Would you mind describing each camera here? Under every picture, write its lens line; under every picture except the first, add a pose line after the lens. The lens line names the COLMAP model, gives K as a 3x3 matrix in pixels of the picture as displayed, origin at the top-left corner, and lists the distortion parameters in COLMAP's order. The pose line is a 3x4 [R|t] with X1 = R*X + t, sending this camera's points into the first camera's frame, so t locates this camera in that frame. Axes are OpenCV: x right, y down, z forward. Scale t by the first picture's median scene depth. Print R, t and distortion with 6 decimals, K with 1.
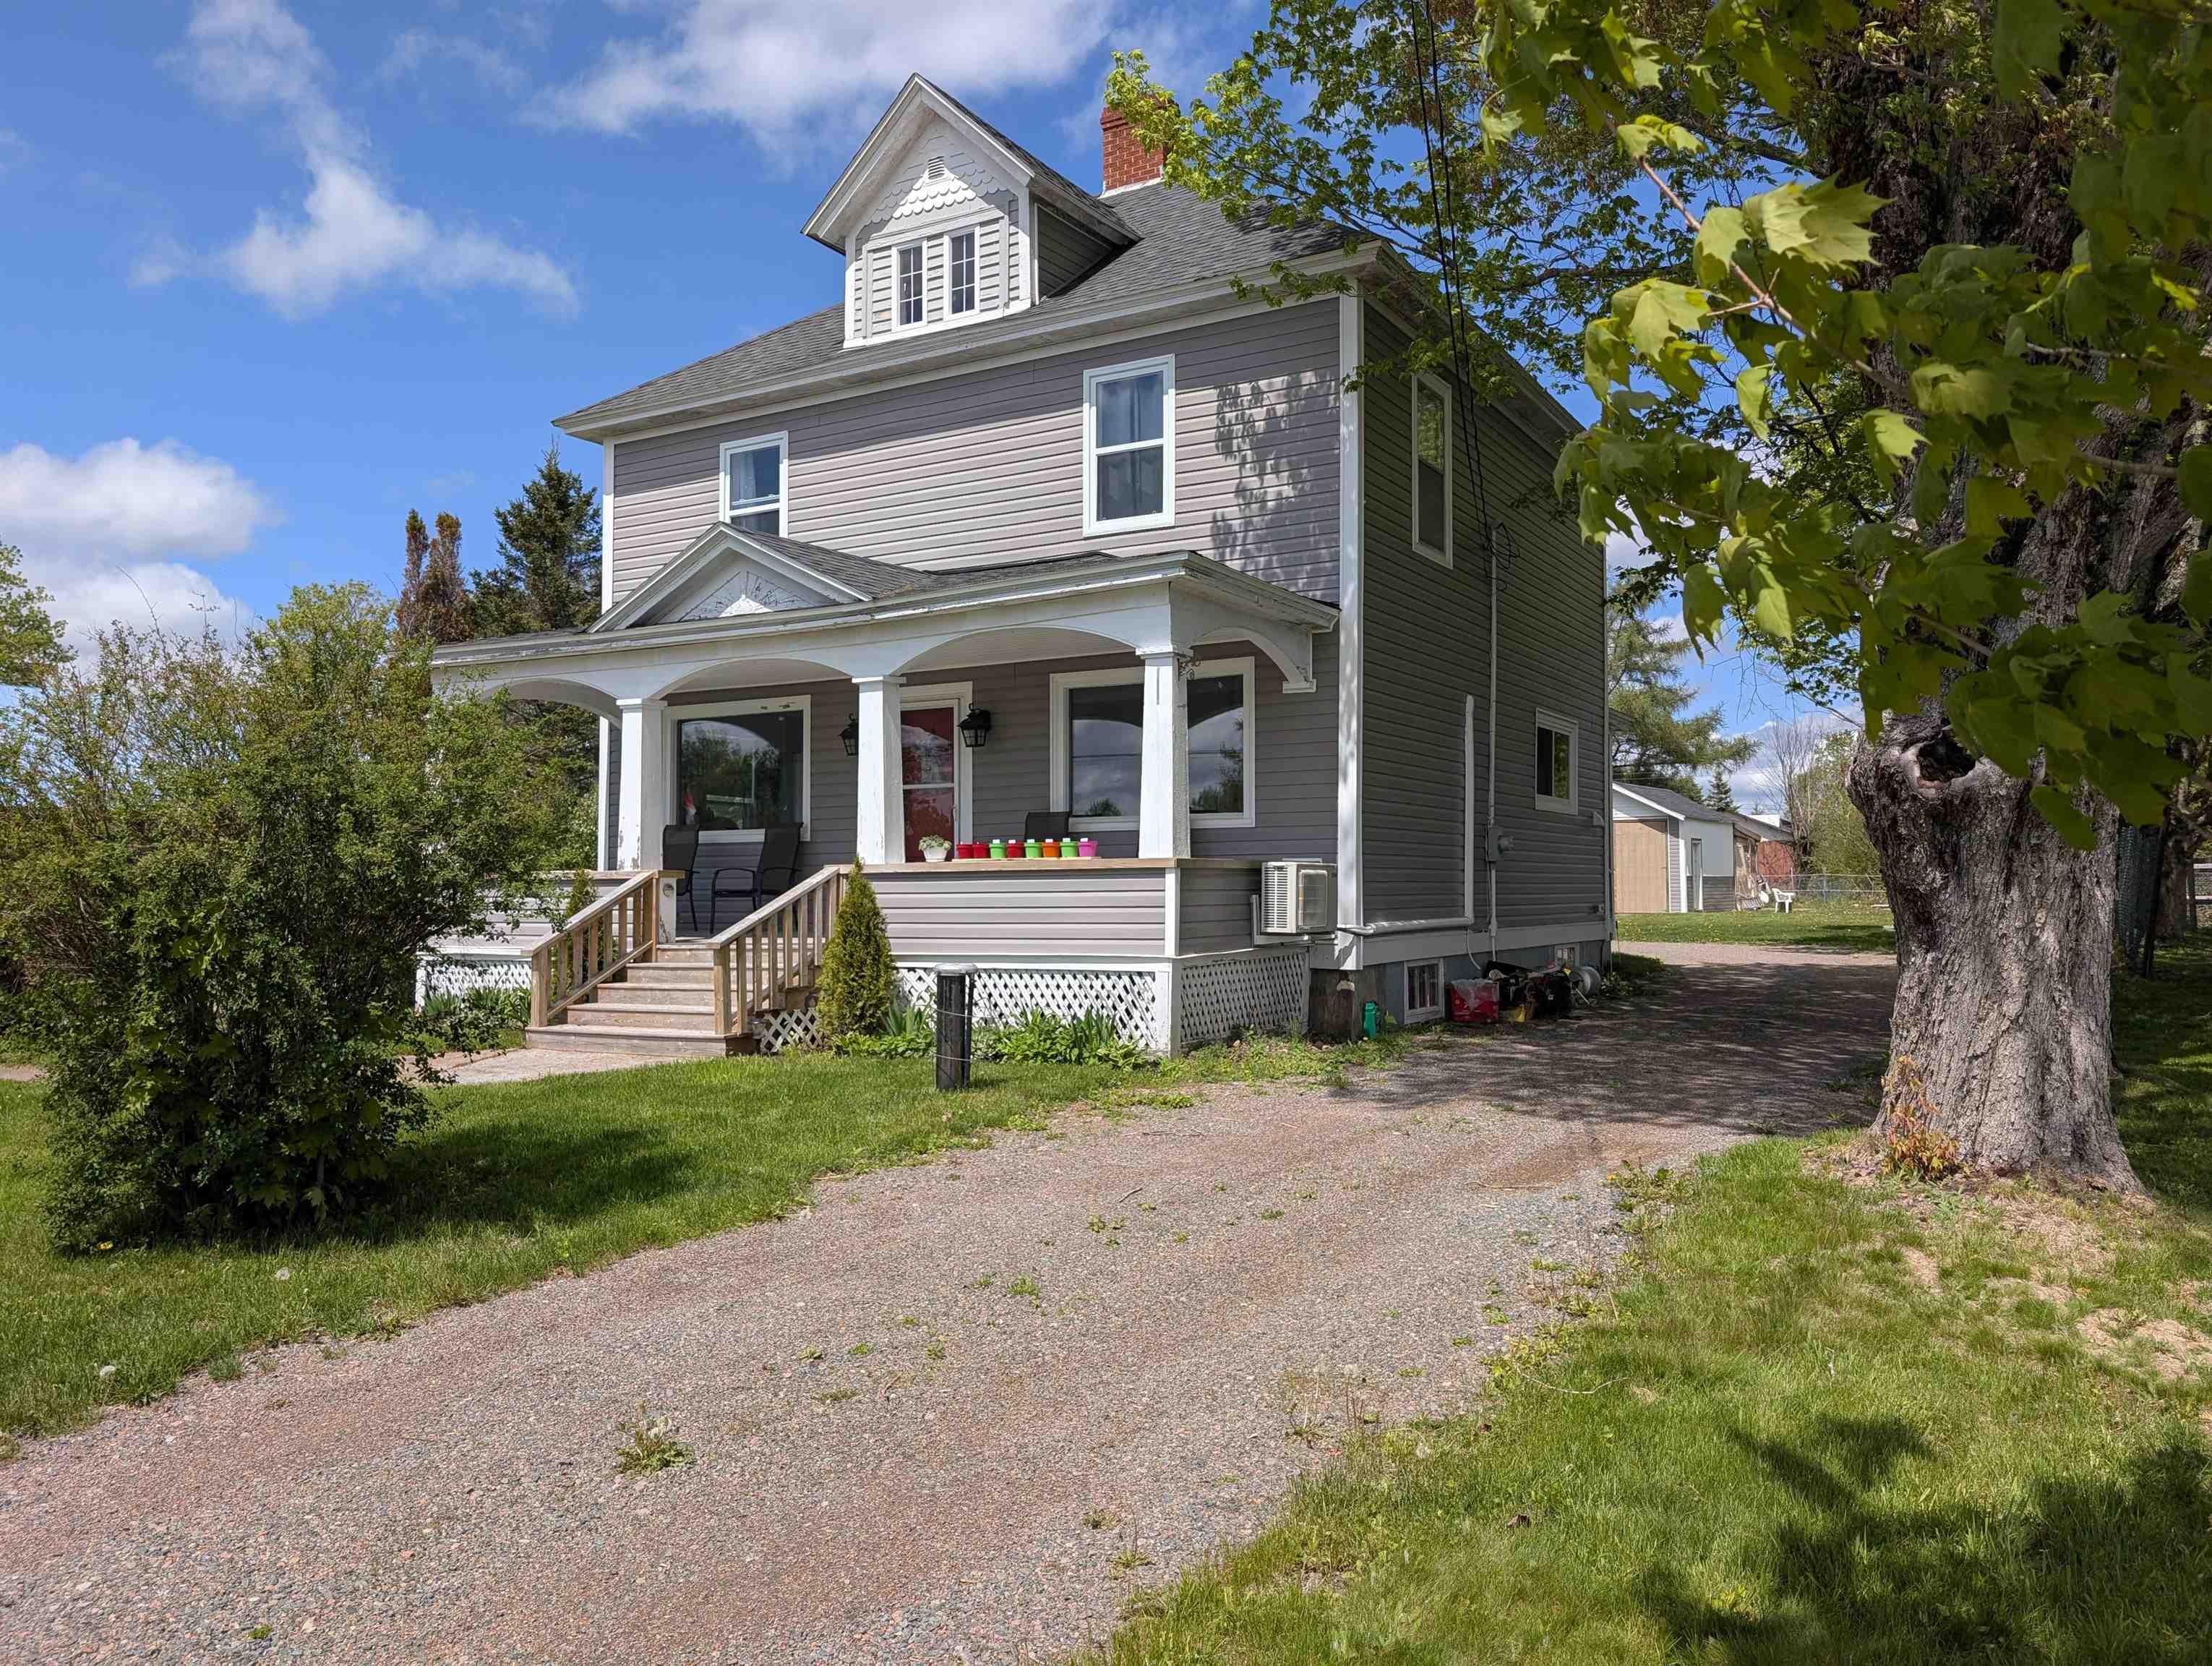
lens RADIAL K [[1595.1, 0, 1106.0], [0, 1595.1, 833.0], [0, 0, 1]] dist [0.008480, 0.002108]
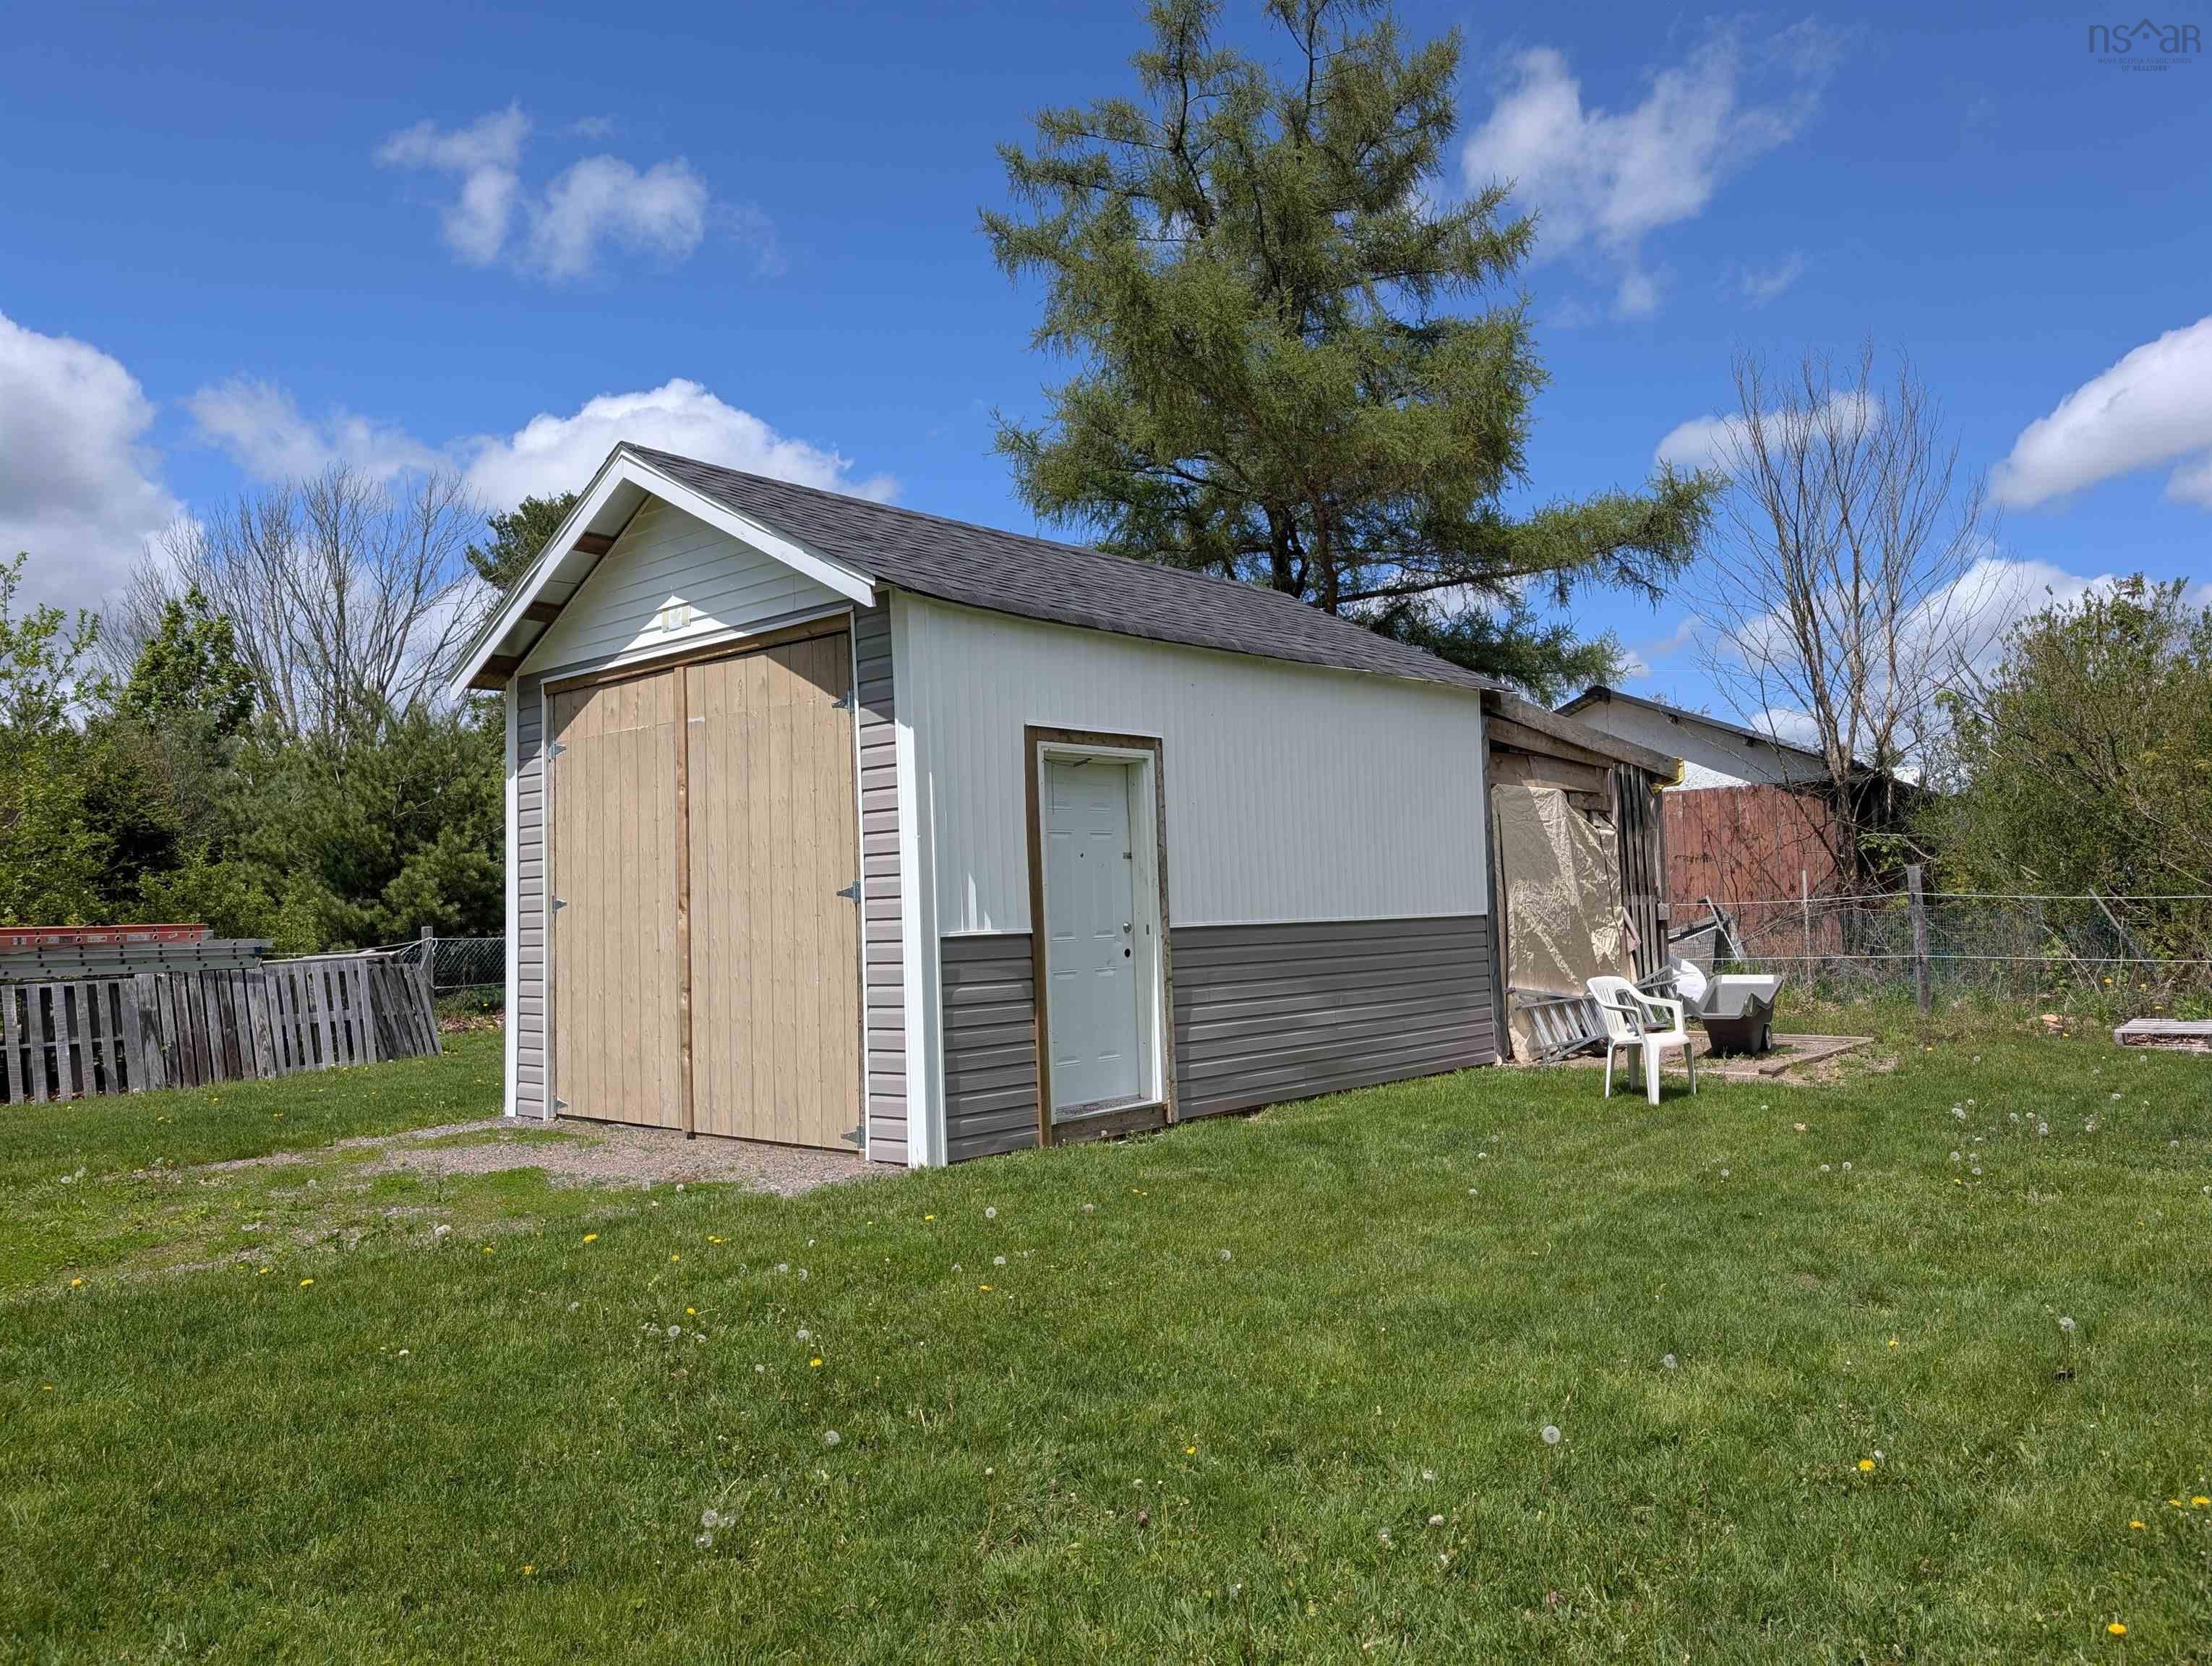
lens RADIAL K [[1595.1, 0, 1106.0], [0, 1595.1, 833.0], [0, 0, 1]] dist [0.008480, 0.002108]
pose [[0.994235, -0.029596, -0.103056, 1.269822], [0.027797, 0.999436, -0.018849, 0.063482], [0.103556, 0.015876, 0.994497, 2.683002]]
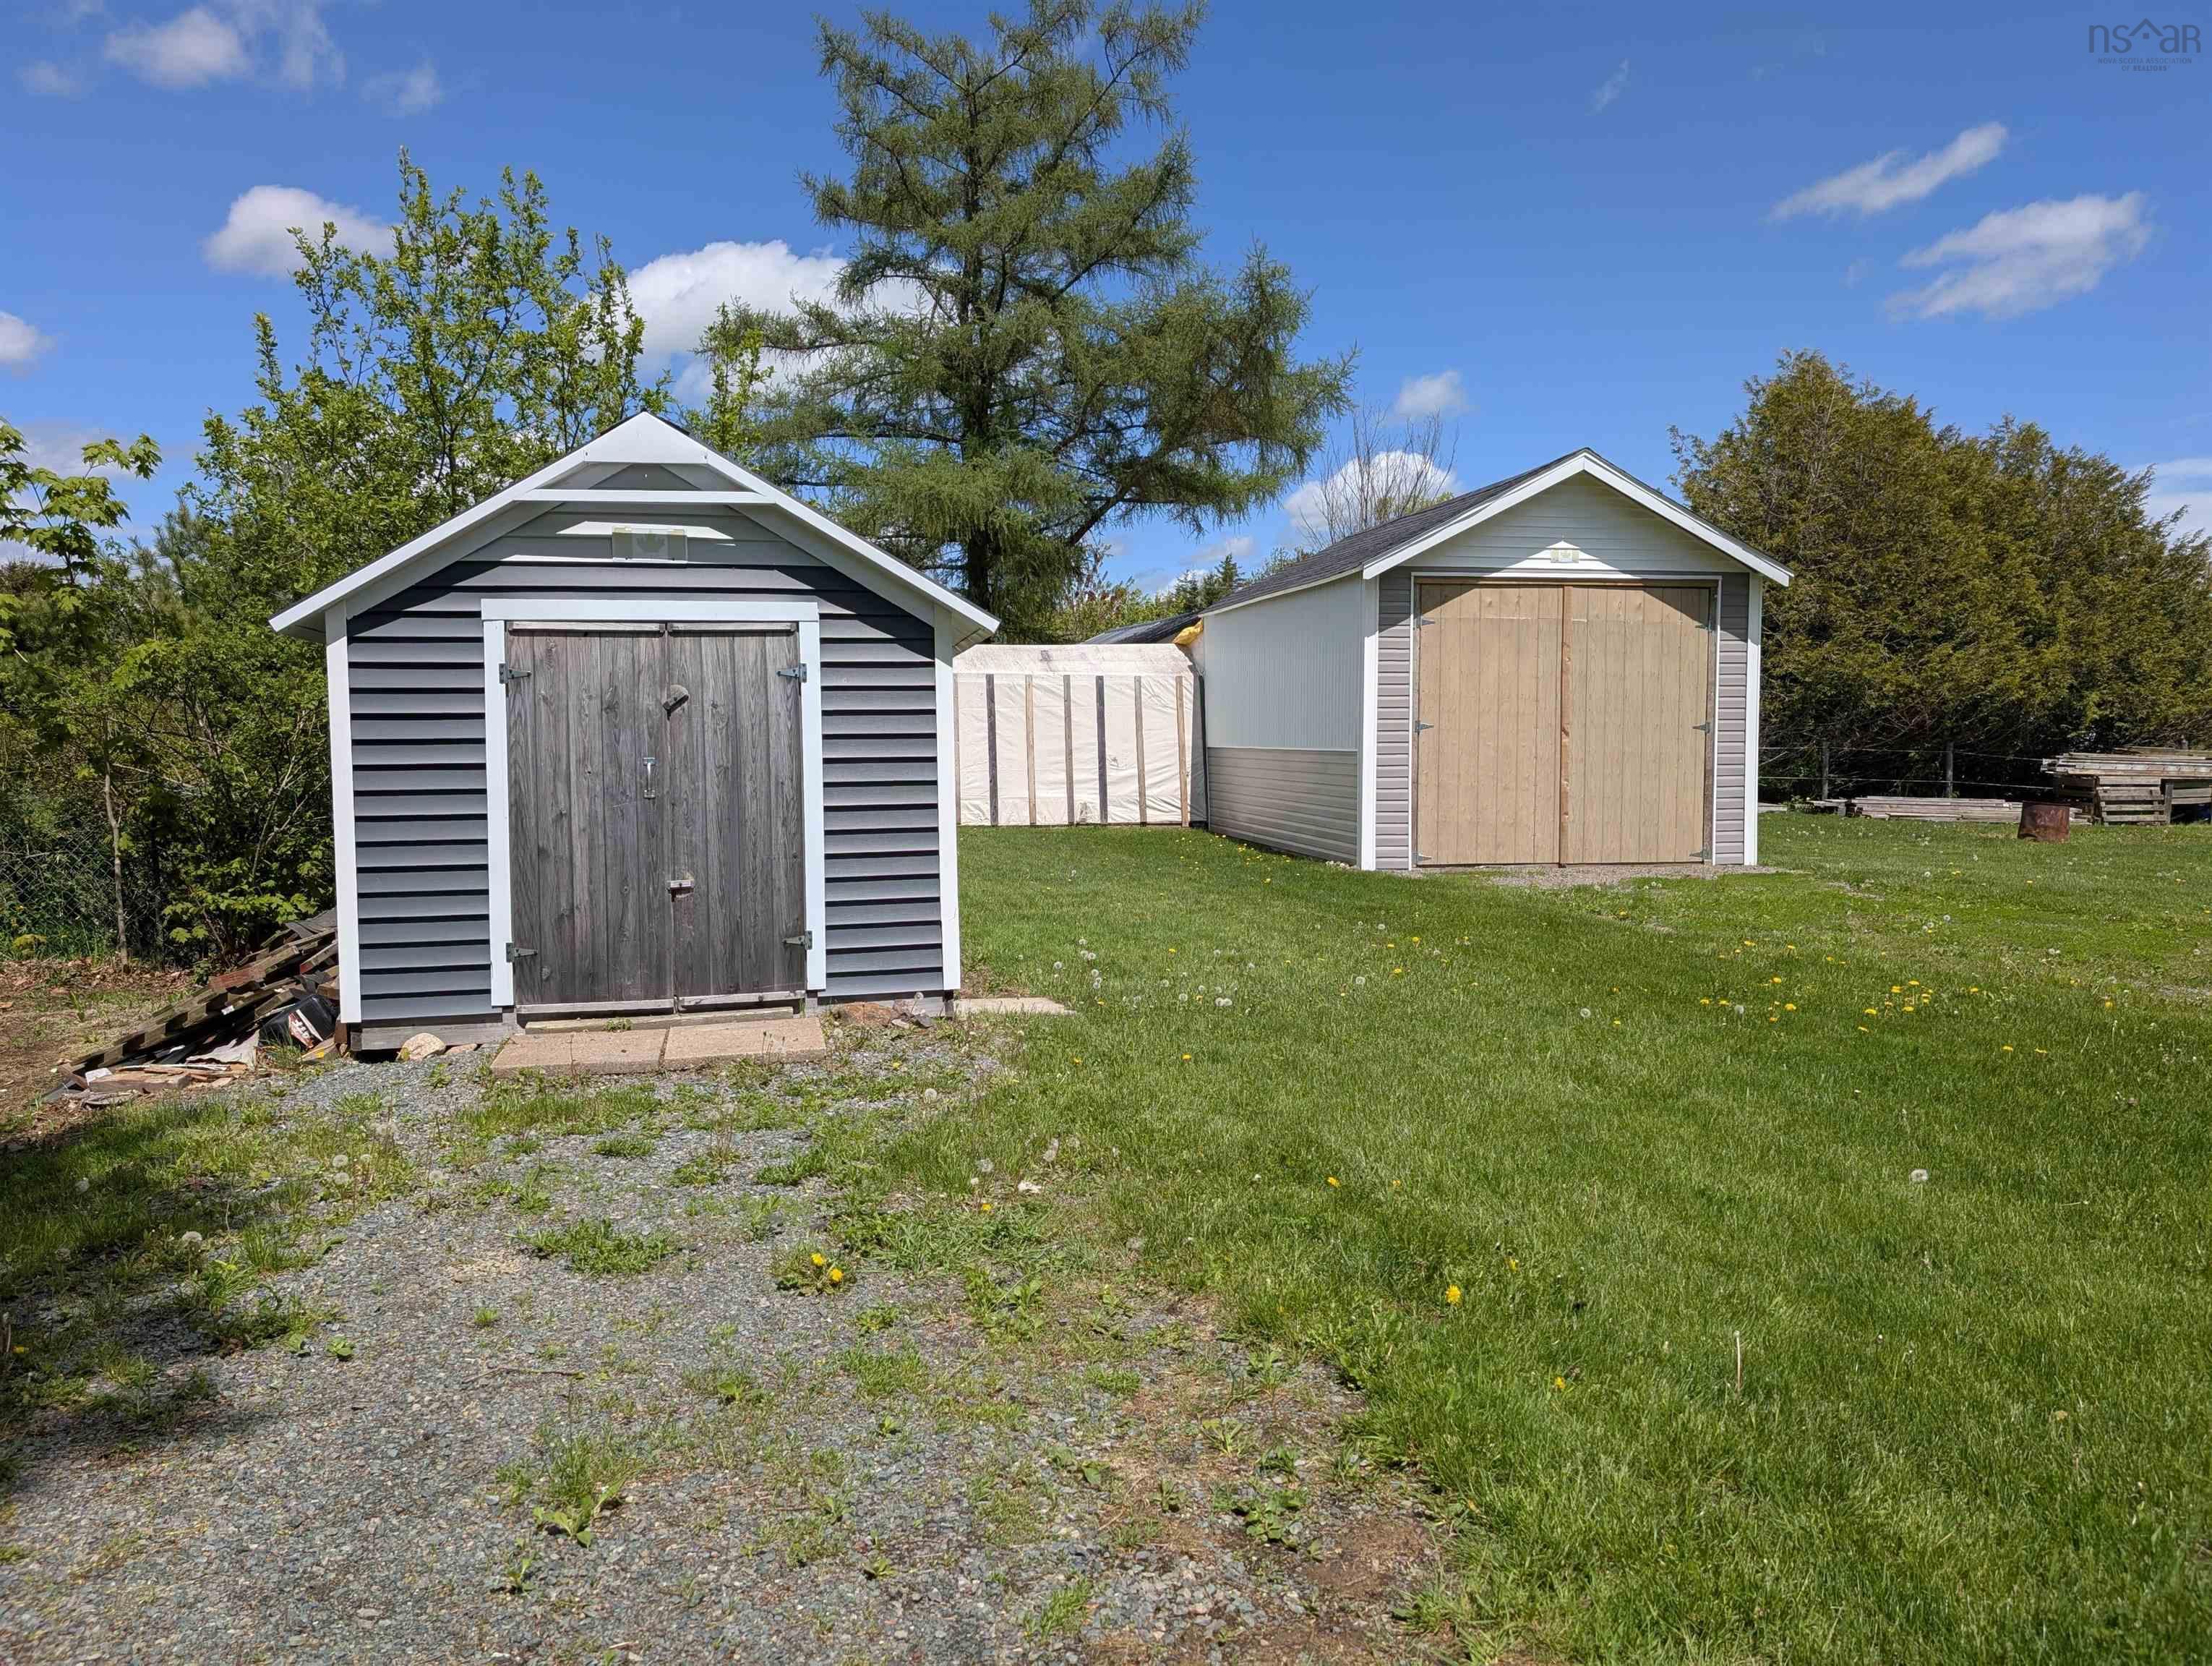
lens RADIAL K [[1571.1, 0, 1056.1], [0, 1571.1, 861.7], [0, 0, 1]] dist [-0.001434, -0.005342]
pose [[0.722376, -0.055519, 0.689268, 0.060537], [-0.022185, 0.994398, 0.103347, 0.061738], [-0.691145, -0.089947, 0.717097, 2.769972]]
